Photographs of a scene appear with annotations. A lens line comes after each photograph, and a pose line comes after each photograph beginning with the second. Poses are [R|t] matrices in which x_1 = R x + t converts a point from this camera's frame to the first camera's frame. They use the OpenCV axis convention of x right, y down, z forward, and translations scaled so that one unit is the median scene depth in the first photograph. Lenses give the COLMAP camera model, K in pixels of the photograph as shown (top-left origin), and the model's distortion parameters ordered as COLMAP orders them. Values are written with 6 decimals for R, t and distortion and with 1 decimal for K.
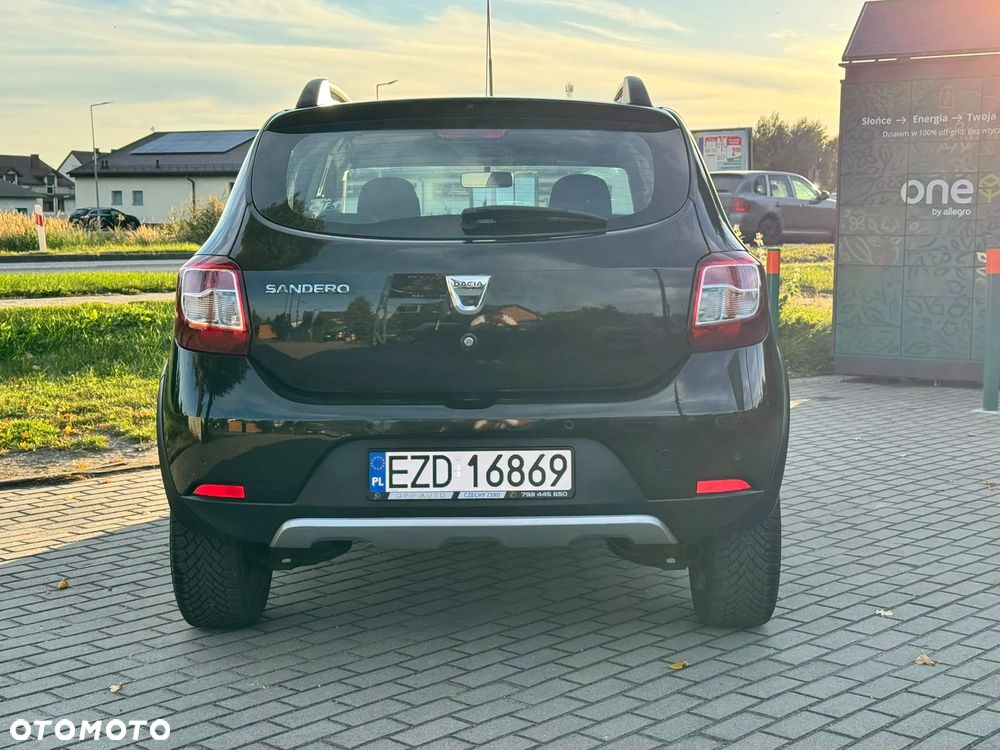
lens RADIAL K [[1662.3, 0, 506.4], [0, 1662.3, 372.9], [0, 0, 1]] dist [0.115550, 0.000000]
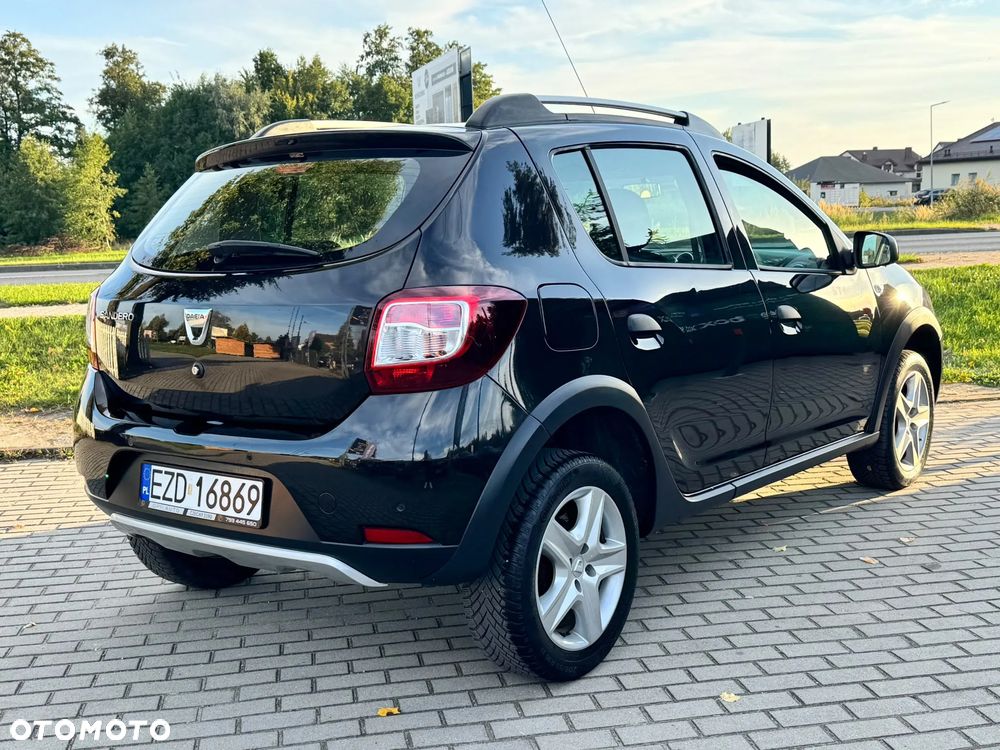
lens RADIAL K [[1244.4, 0, 499.5], [0, 1244.4, 369.3], [0, 0, 1]] dist [0.070297, 0.000000]
pose [[0.757985, 0.057844, -0.649702, 0.645730], [-0.025639, 0.997932, 0.058935, -0.072149], [0.651767, -0.028014, 0.757901, 0.514629]]
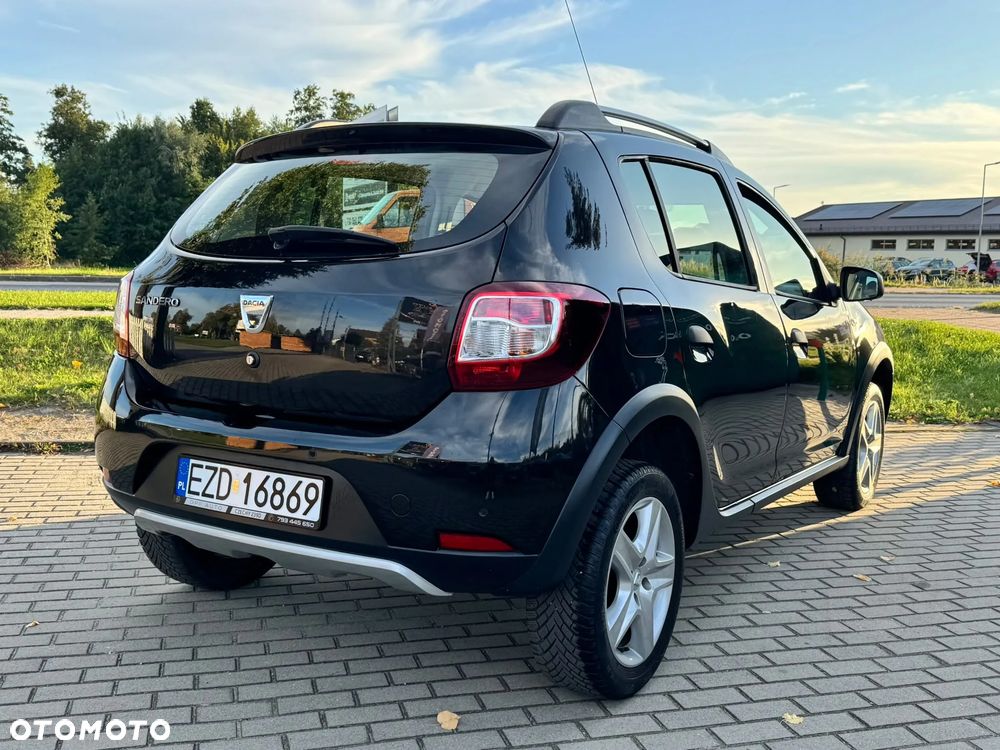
lens RADIAL K [[1066.9, 0, 491.7], [0, 1066.9, 349.9], [0, 0, 1]] dist [0.028664, 0.000000]
pose [[0.821409, 0.067039, -0.566386, 0.463932], [-0.075426, 0.997114, 0.008635, -0.041690], [0.565330, 0.035627, 0.824095, 0.543748]]
